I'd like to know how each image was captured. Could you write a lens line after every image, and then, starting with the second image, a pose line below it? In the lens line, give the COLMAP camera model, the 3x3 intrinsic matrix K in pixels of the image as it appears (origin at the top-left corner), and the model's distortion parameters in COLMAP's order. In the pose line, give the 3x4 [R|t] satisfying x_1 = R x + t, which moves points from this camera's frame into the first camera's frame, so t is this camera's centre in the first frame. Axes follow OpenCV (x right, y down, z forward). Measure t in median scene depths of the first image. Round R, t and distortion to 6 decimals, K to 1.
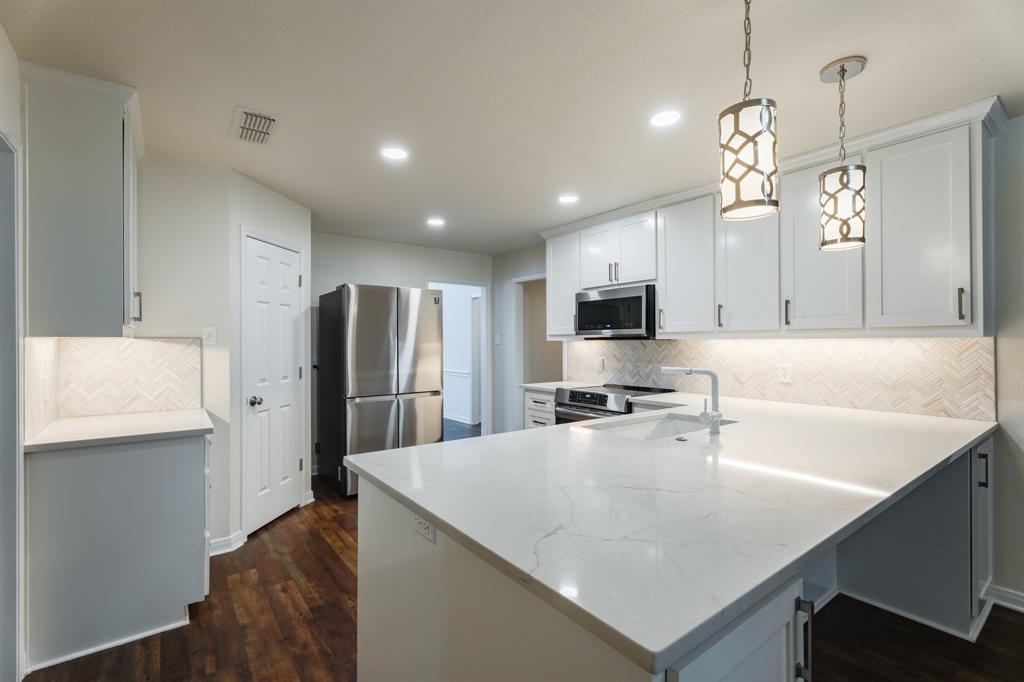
lens RADIAL K [[452.2, 0, 518.5], [0, 452.2, 342.2], [0, 0, 1]] dist [0.000822, -0.001848]
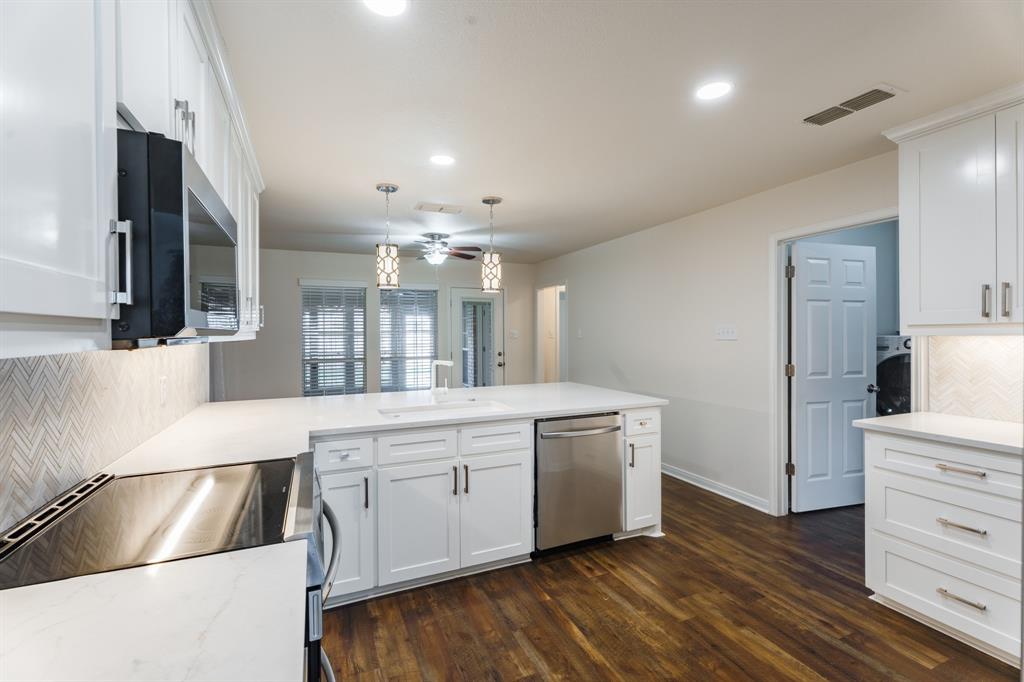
lens RADIAL K [[452.2, 0, 511.3], [0, 452.2, 338.6], [0, 0, 1]] dist [0.000822, -0.001848]
pose [[-0.967351, 0.003503, 0.253417, -0.104431], [0.005866, 0.999946, 0.008572, -0.011951], [-0.253373, 0.009779, -0.967319, 1.383796]]
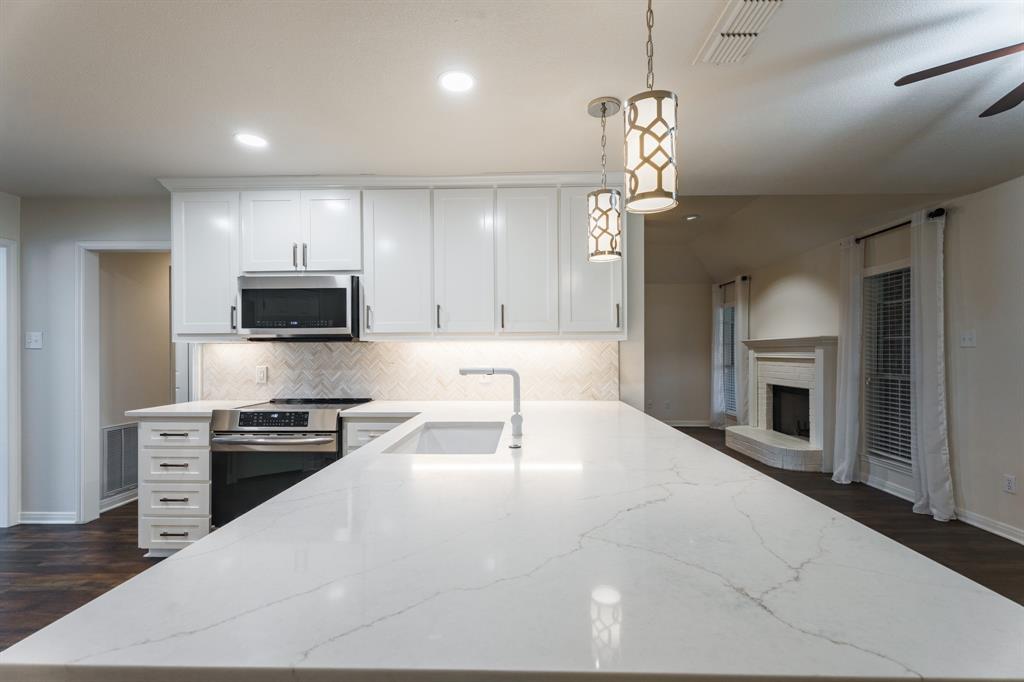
lens RADIAL K [[452.2, 0, 515.1], [0, 452.2, 353.9], [0, 0, 1]] dist [0.000822, -0.001848]
pose [[0.632673, -0.003664, 0.774410, -0.179334], [0.000884, 0.999992, 0.004009, 0.015578], [-0.774418, -0.001852, 0.632671, 0.233419]]
